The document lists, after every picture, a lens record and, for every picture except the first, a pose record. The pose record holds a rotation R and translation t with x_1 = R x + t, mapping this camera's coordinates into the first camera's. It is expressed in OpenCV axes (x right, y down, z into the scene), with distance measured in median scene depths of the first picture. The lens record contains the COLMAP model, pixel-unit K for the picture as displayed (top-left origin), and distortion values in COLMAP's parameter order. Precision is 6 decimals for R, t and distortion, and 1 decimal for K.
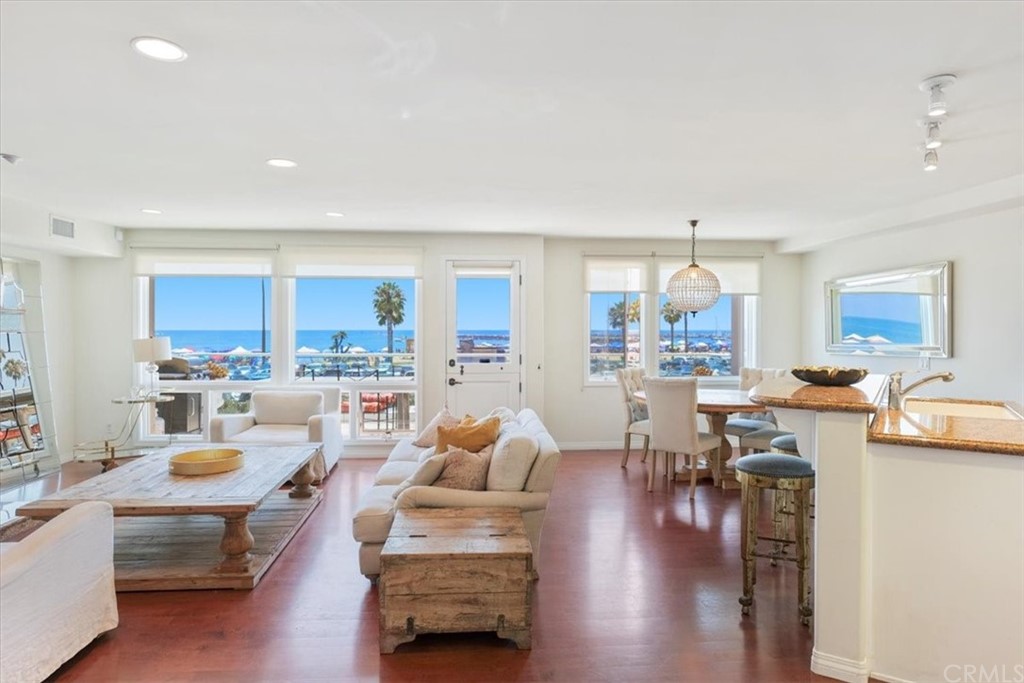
lens RADIAL K [[603.5, 0, 509.6], [0, 603.5, 336.7], [0, 0, 1]] dist [-0.021354, 0.003503]
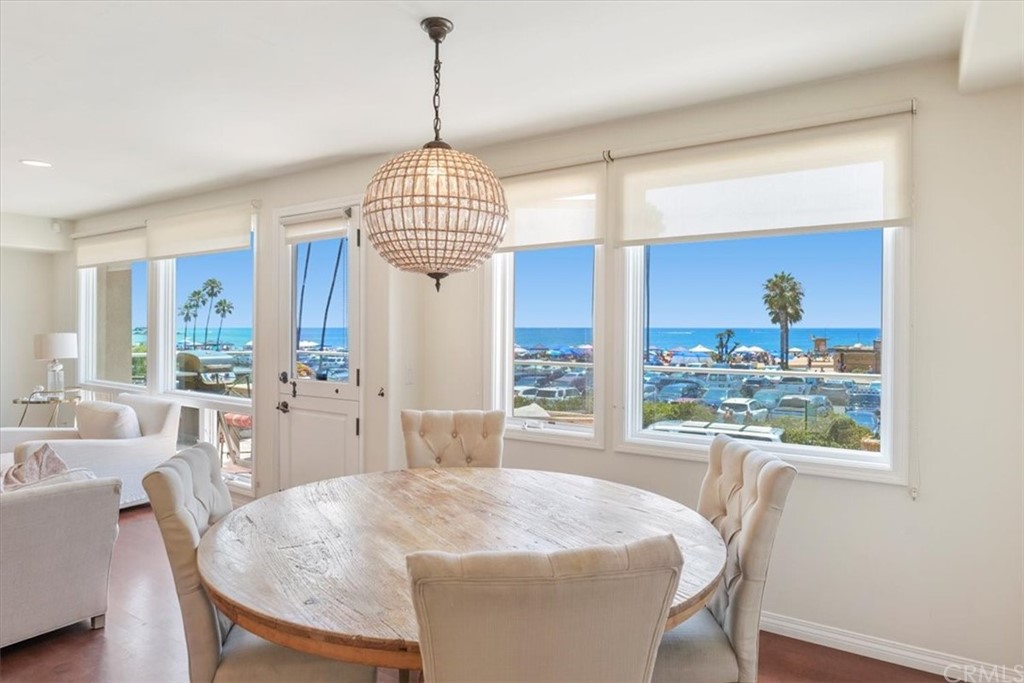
lens RADIAL K [[610.5, 0, 511.3], [0, 610.5, 325.7], [0, 0, 1]] dist [-0.022215, 0.000269]
pose [[0.788642, 0.000492, -0.614853, 0.526615], [-0.009794, 0.999883, -0.011763, -0.006160], [0.614775, 0.015299, 0.788554, 0.691369]]
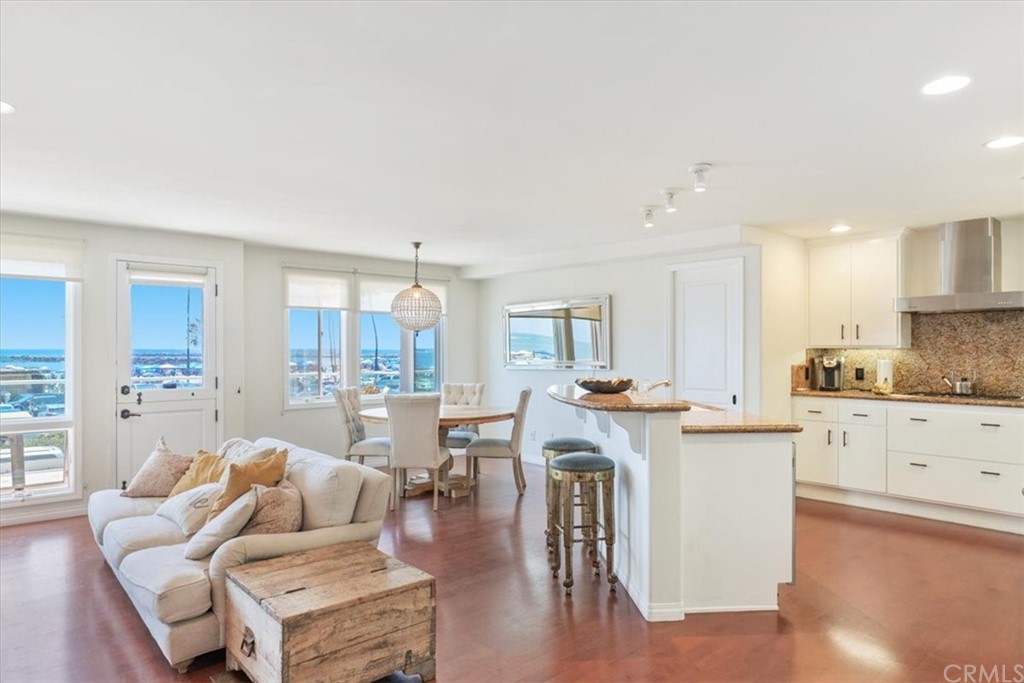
lens RADIAL K [[622.2, 0, 505.8], [0, 622.2, 348.0], [0, 0, 1]] dist [-0.017208, 0.002301]
pose [[0.797185, 0.000652, 0.603734, -0.202289], [0.006816, 0.999926, -0.010080, -0.000107], [-0.603696, 0.012151, 0.797122, 0.054400]]
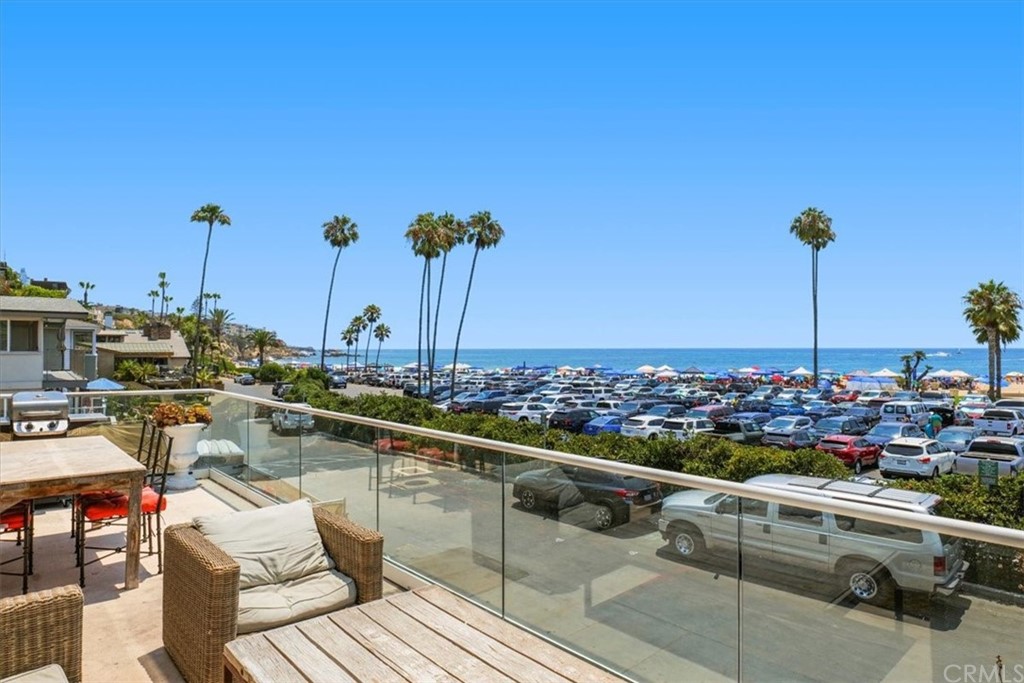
lens RADIAL K [[614.5, 0, 512.0], [0, 614.5, 341.5], [0, 0, 1]] dist [-0.035763, 0.023991]
pose [[0.602826, -0.011038, -0.797796, 0.546915], [-0.006774, 0.999797, -0.018952, -0.034773], [0.797844, 0.016829, 0.602629, 1.297967]]
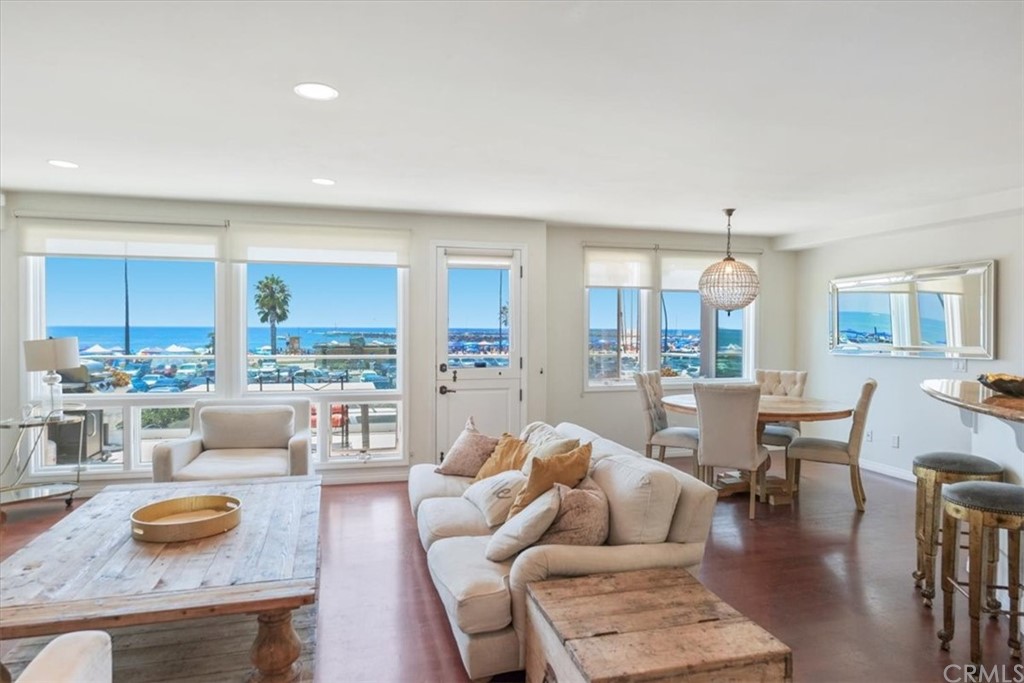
lens RADIAL K [[599.7, 0, 512.0], [0, 599.7, 341.5], [0, 0, 1]] dist [-0.017254, 0.002394]
pose [[0.981364, -0.000551, 0.192159, -0.175851], [-0.001619, 0.999937, 0.011131, -0.003132], [-0.192153, -0.011235, 0.981301, 0.164472]]
